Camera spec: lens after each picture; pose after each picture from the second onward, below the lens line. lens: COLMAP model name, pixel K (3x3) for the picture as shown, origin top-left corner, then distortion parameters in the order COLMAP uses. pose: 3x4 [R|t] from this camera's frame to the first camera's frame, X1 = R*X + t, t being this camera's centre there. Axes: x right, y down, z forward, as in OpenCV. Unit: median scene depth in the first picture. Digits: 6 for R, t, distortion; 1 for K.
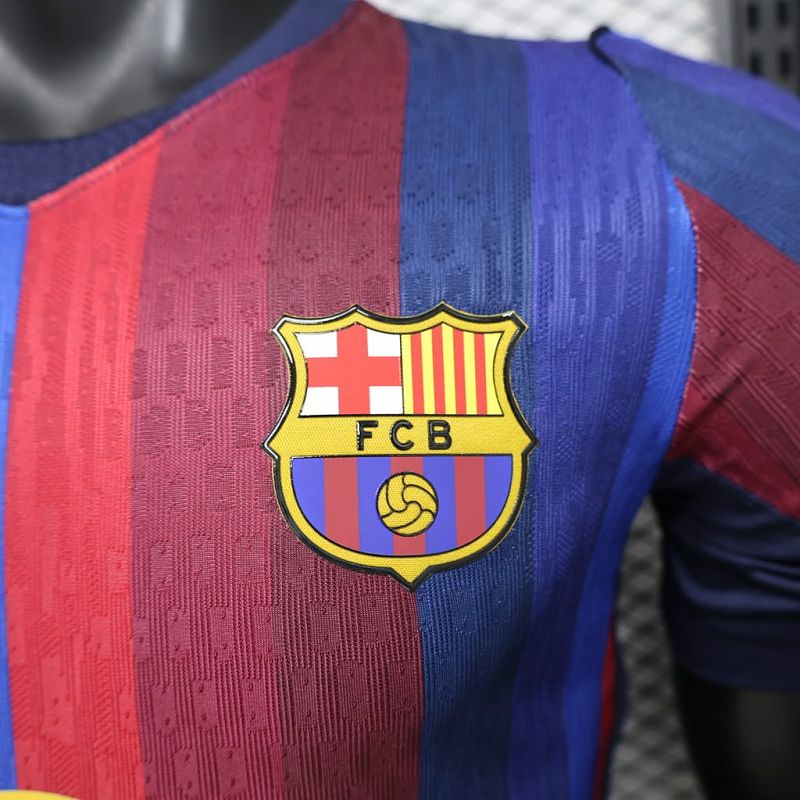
lens RADIAL K [[802.3, 0, 382.1], [0, 802.3, 378.7], [0, 0, 1]] dist [-0.001583, 0.005821]
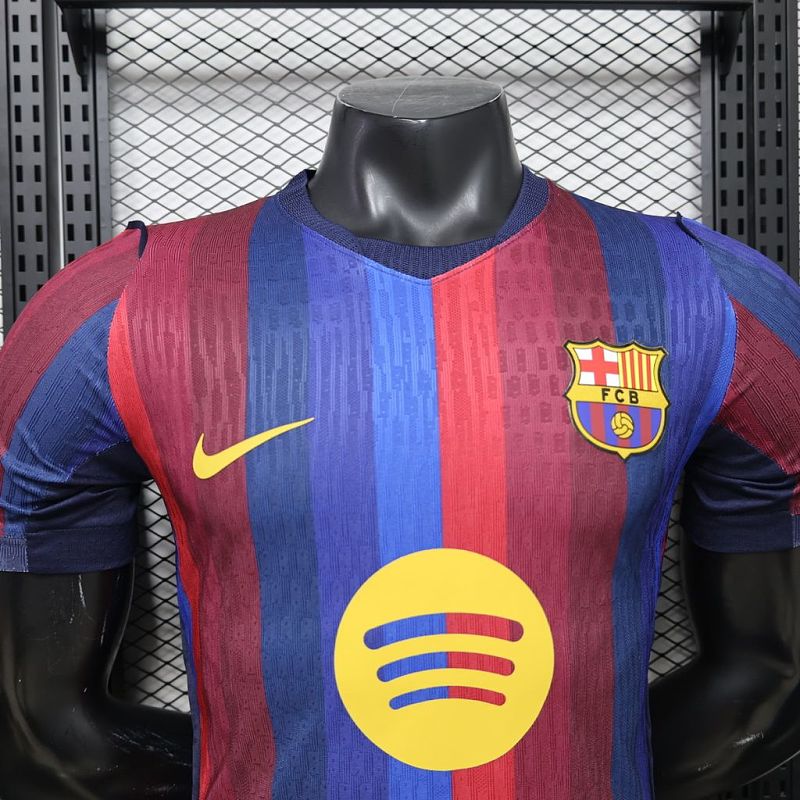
lens RADIAL K [[846.0, 0, 400.0], [0, 846.0, 400.0], [0, 0, 1]] dist [0.002670, -0.013812]
pose [[0.984224, 0.066911, 0.163786, -0.938199], [-0.055052, 0.995594, -0.075908, 0.285783], [-0.168144, 0.065694, 0.983571, -1.199578]]
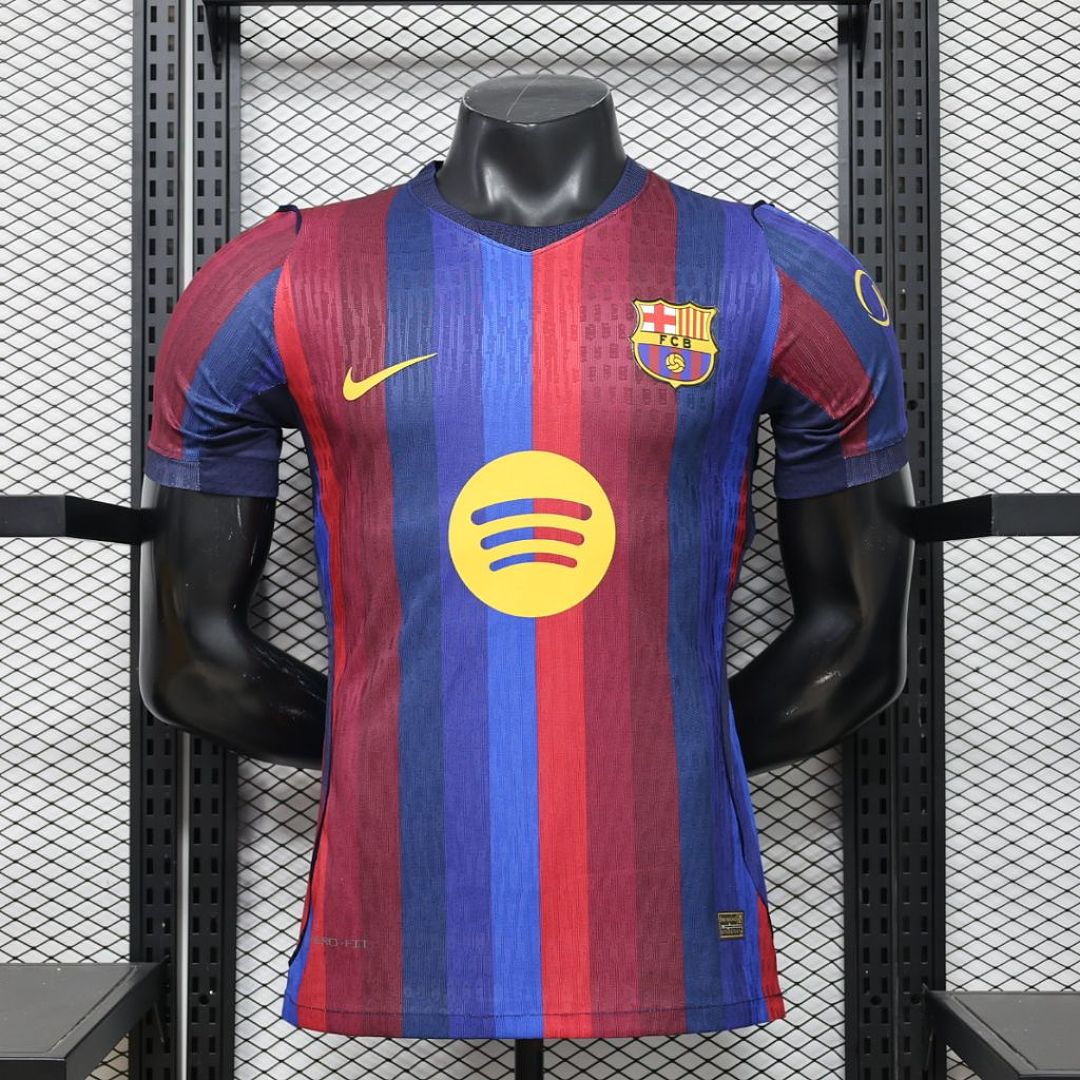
lens RADIAL K [[2244.3, 0, 540.0], [0, 2244.3, 540.0], [0, 0, 1]] dist [0.004446, 0.089998]
pose [[0.990368, 0.092066, 0.103415, -1.185235], [-0.077109, 0.987098, -0.140327, 1.883942], [-0.115000, 0.131001, 0.984690, -6.595661]]
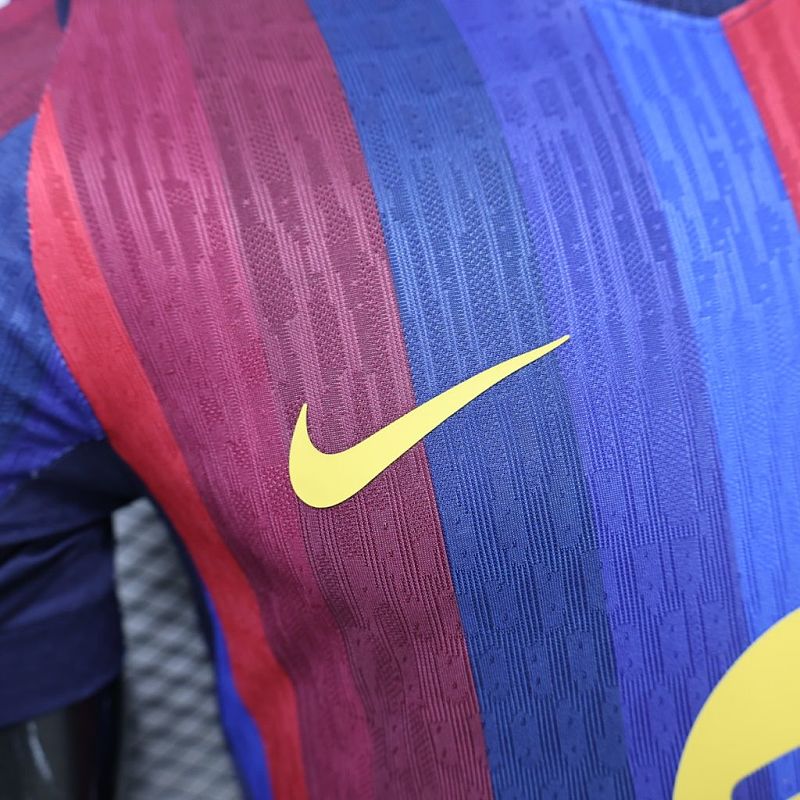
lens RADIAL K [[802.3, 0, 382.1], [0, 802.3, 378.7], [0, 0, 1]] dist [-0.001583, 0.005821]
pose [[0.944418, -0.070941, 0.321001, -1.293624], [0.073980, 0.997256, 0.002735, 0.207160], [-0.320314, 0.021165, 0.947075, 0.245823]]
